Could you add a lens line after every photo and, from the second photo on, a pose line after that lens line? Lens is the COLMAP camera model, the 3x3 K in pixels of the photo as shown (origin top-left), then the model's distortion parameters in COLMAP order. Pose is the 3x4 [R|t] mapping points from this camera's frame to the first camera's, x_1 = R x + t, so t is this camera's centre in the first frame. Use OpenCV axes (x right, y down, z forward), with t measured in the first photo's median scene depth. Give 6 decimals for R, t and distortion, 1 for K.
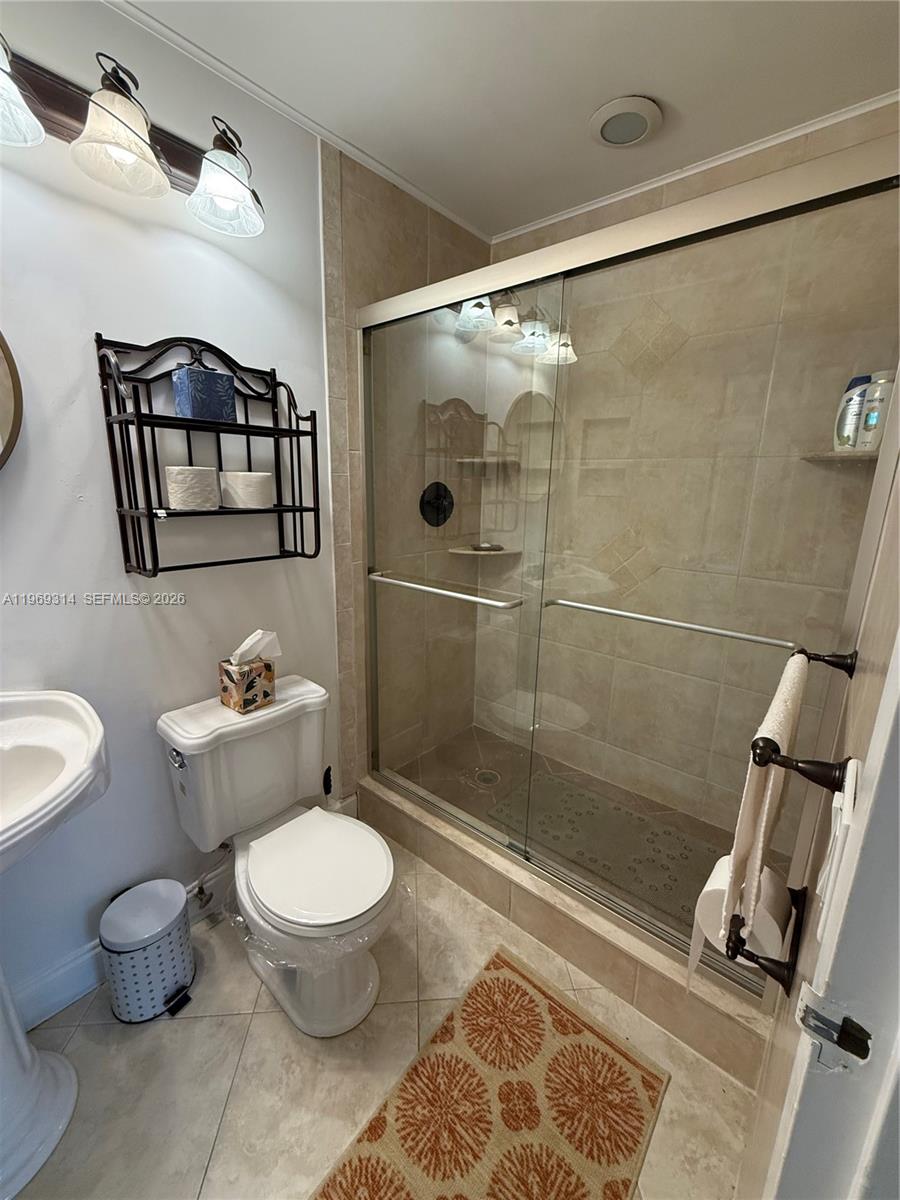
lens RADIAL K [[479.7, 0, 449.5], [0, 479.7, 594.7], [0, 0, 1]] dist [-0.000231, 0.000053]
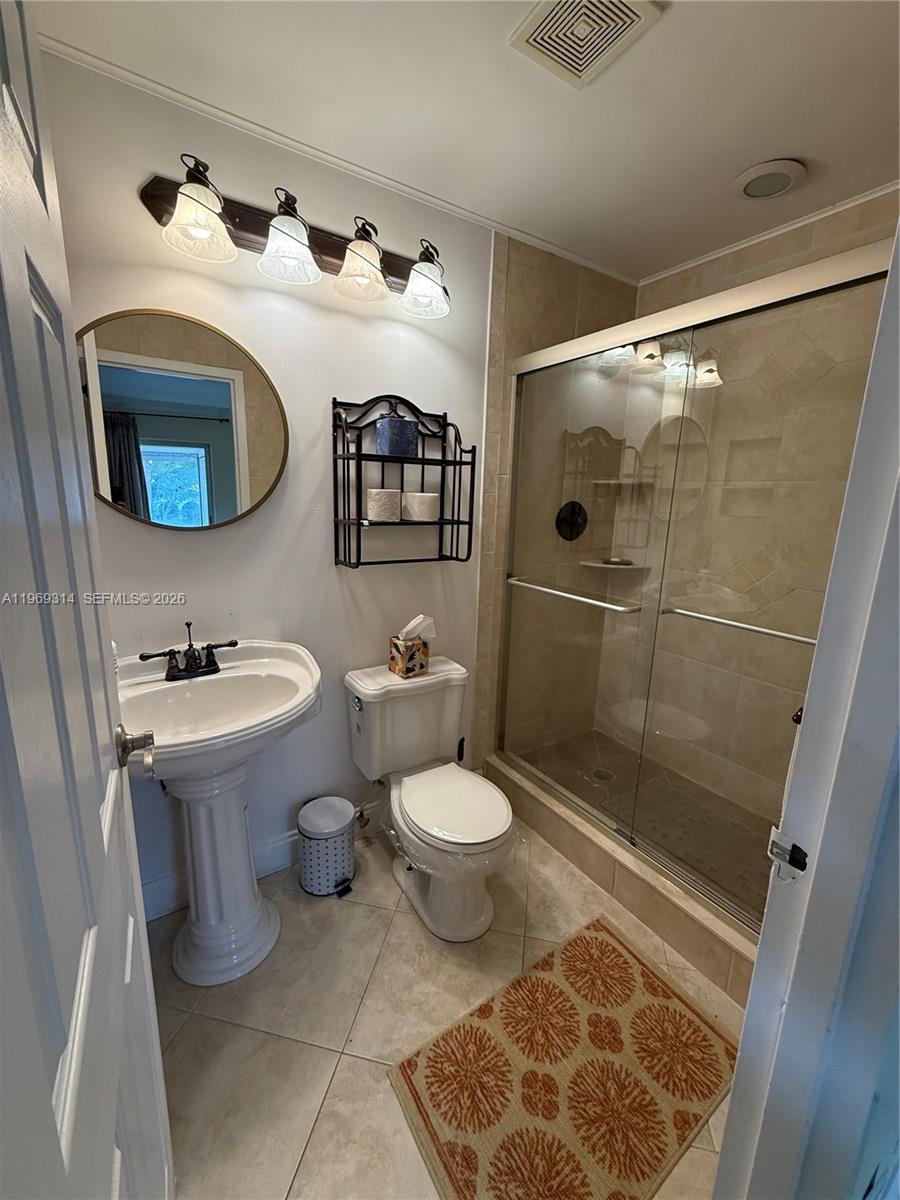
lens RADIAL K [[479.7, 0, 451.4], [0, 479.7, 595.9], [0, 0, 1]] dist [-0.000231, 0.000053]
pose [[0.960783, 0.064566, -0.269679, 0.025367], [-0.072156, 0.997225, -0.018316, 0.039798], [0.267749, 0.037056, 0.962776, -0.216912]]
